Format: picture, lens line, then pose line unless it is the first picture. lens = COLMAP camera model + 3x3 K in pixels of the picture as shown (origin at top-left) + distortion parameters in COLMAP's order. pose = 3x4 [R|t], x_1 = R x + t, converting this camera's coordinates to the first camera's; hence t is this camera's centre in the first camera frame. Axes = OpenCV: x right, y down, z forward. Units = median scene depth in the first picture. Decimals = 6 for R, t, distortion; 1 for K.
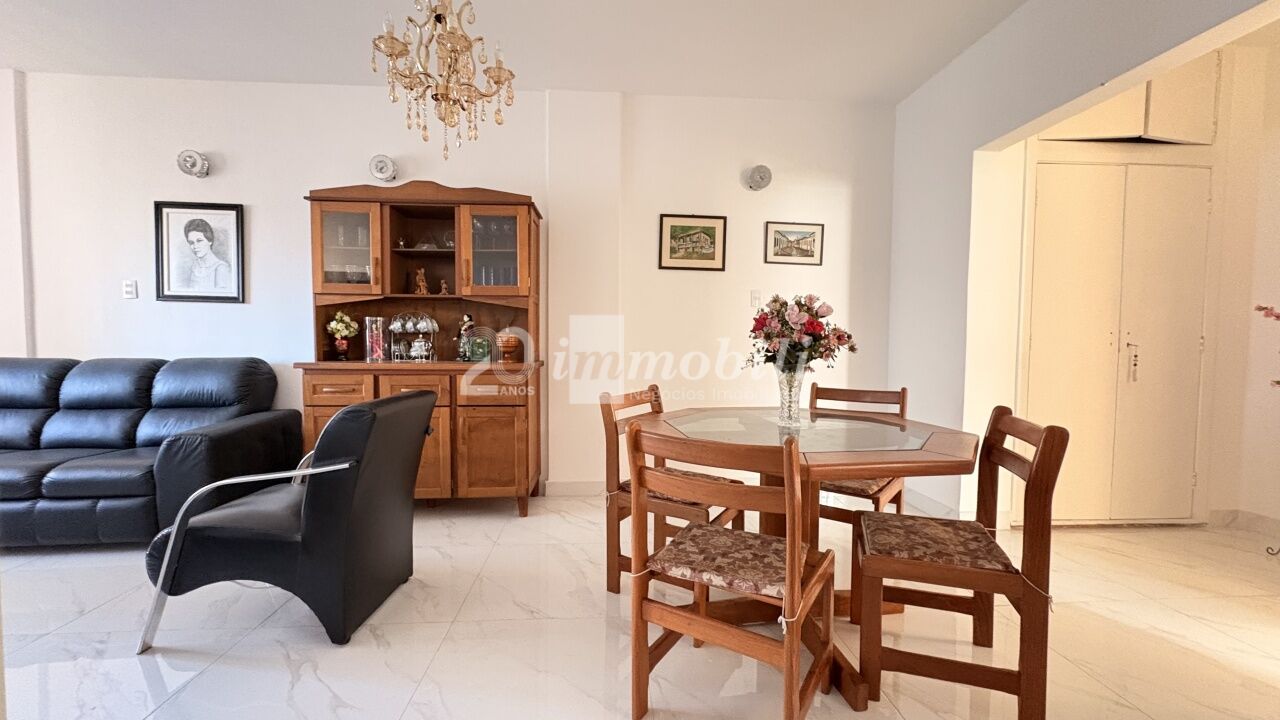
lens RADIAL K [[507.9, 0, 641.1], [0, 507.9, 360.7], [0, 0, 1]] dist [-0.000156, 0.000296]
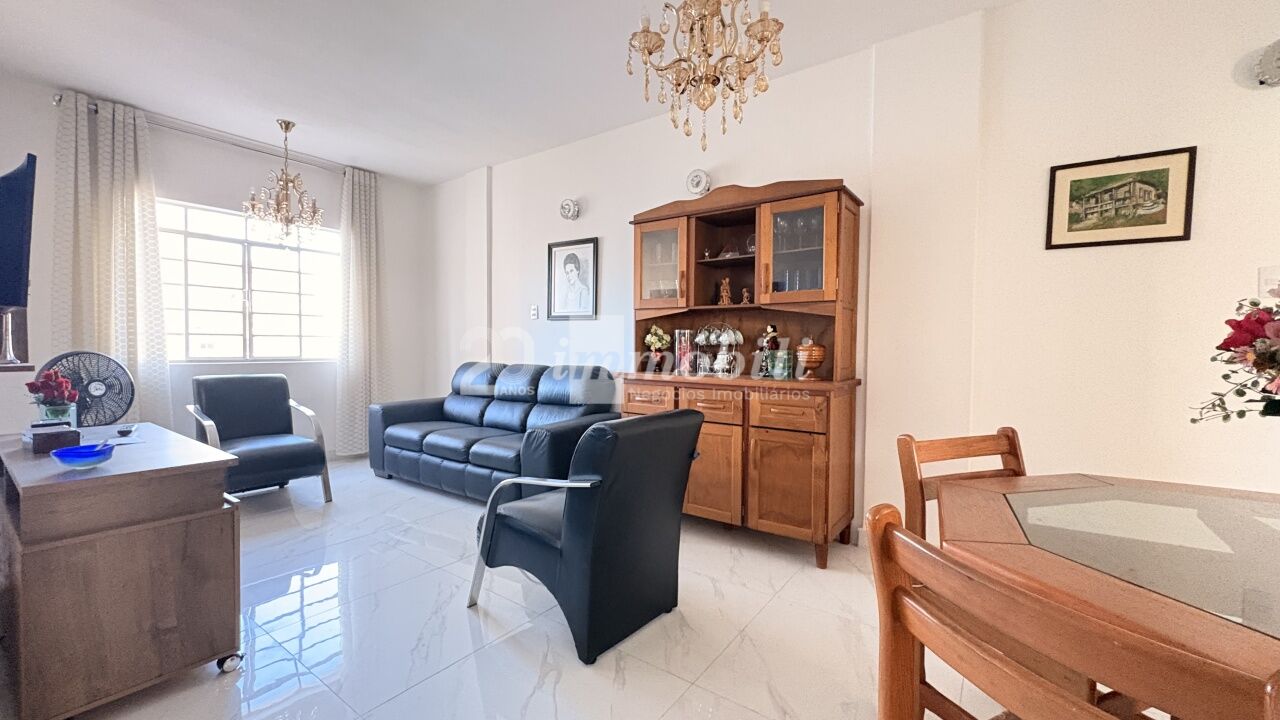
lens RADIAL K [[507.9, 0, 641.2], [0, 507.9, 360.6], [0, 0, 1]] dist [-0.000156, 0.000296]
pose [[0.769207, 0.020397, -0.638674, 0.064687], [-0.030969, 0.999506, -0.005377, -0.016493], [0.638249, 0.023915, 0.769459, 0.172921]]
